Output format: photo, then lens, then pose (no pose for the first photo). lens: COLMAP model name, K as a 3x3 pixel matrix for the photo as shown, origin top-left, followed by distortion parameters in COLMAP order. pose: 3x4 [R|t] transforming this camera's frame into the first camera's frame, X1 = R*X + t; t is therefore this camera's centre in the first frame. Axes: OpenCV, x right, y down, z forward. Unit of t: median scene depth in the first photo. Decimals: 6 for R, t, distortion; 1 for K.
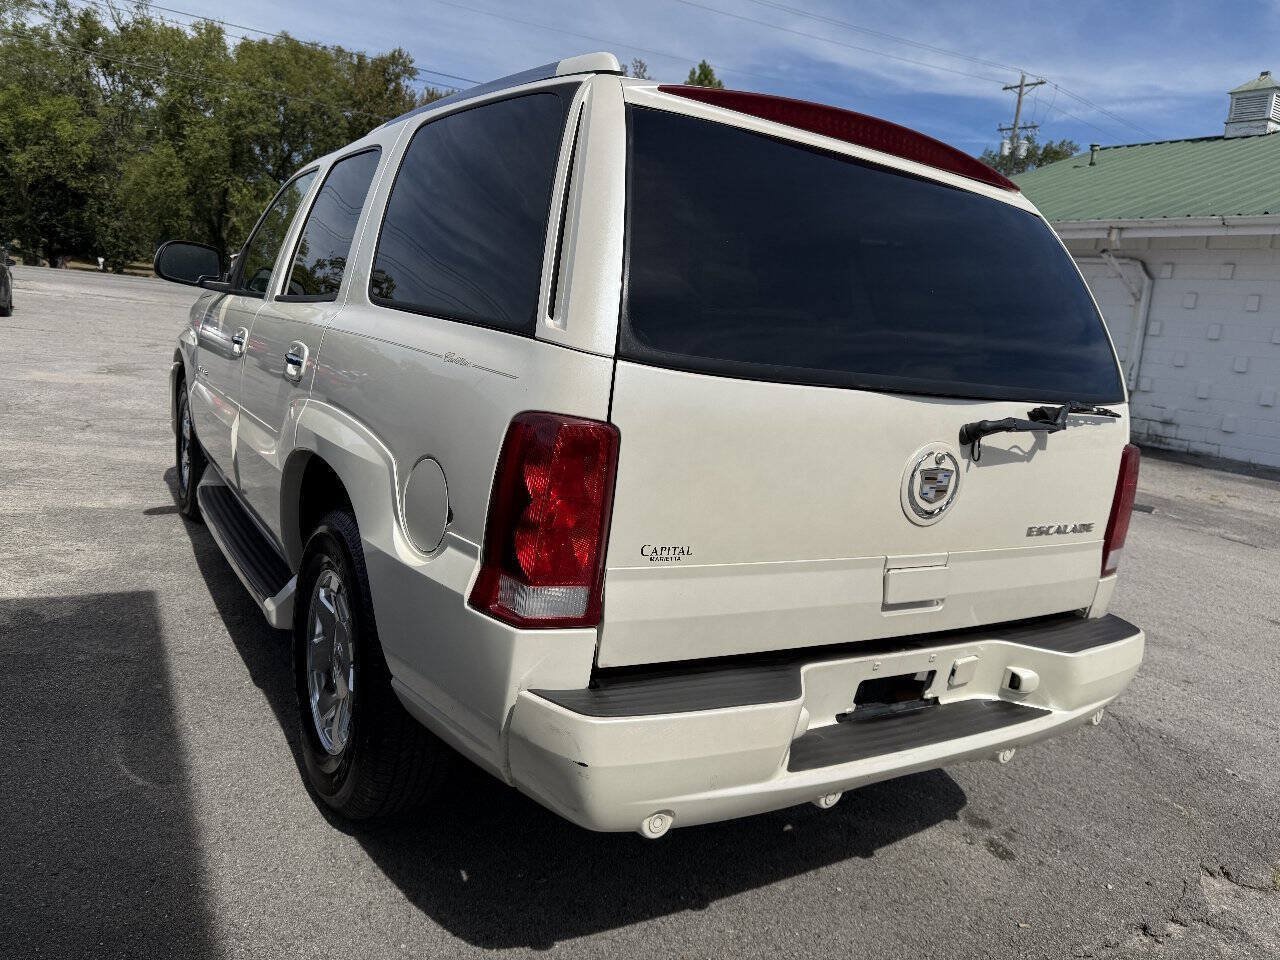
lens RADIAL K [[902.0, 0, 640.0], [0, 902.0, 480.0], [0, 0, 1]] dist [0.018043, -0.022430]
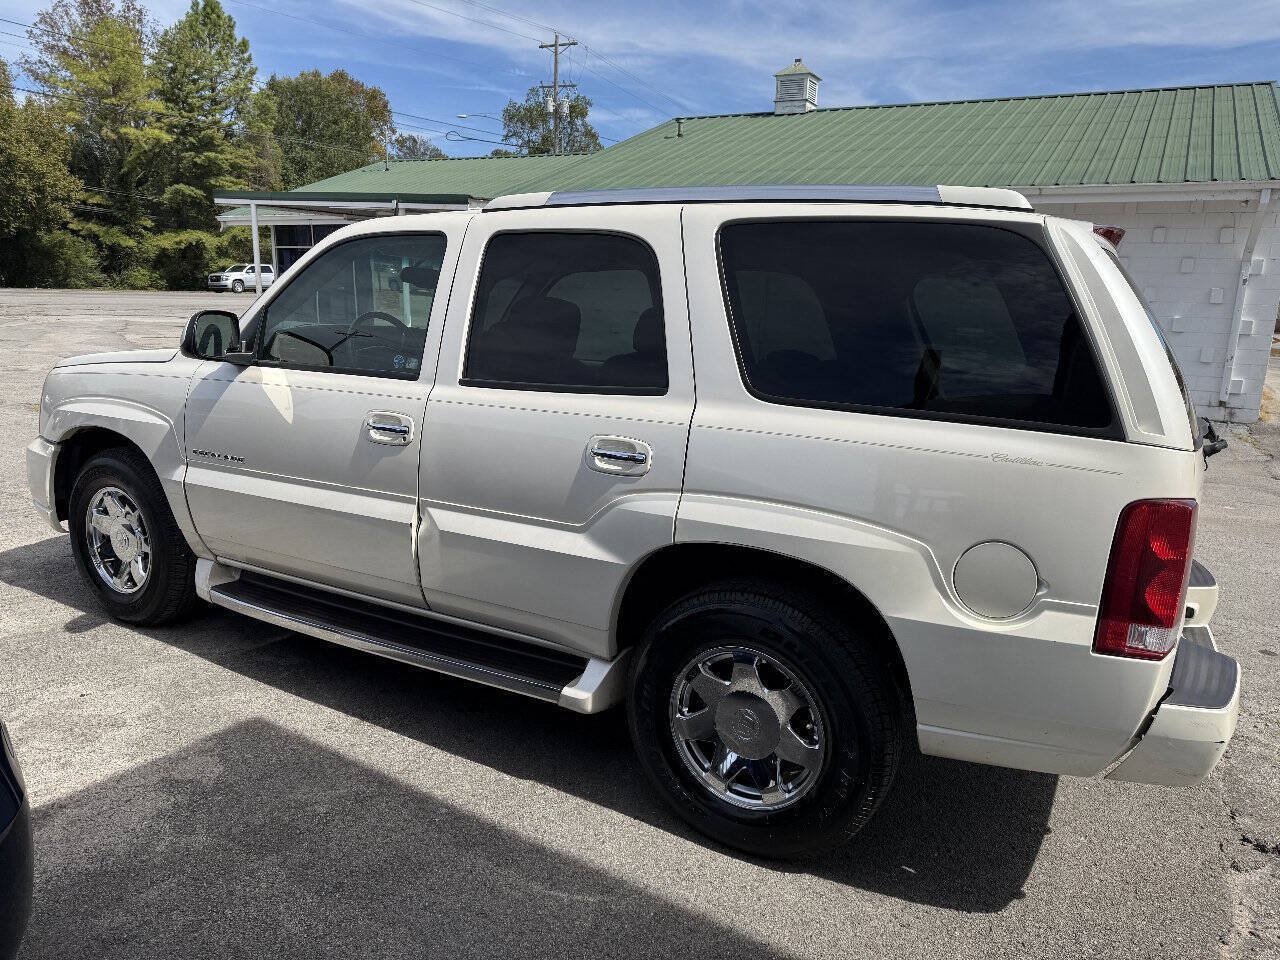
lens RADIAL K [[902.0, 0, 640.0], [0, 902.0, 480.0], [0, 0, 1]] dist [0.018043, -0.022430]
pose [[0.884357, -0.152948, 0.441043, -0.111158], [0.129765, 0.988110, 0.082466, -0.025470], [-0.448412, -0.015698, 0.893689, 0.011059]]
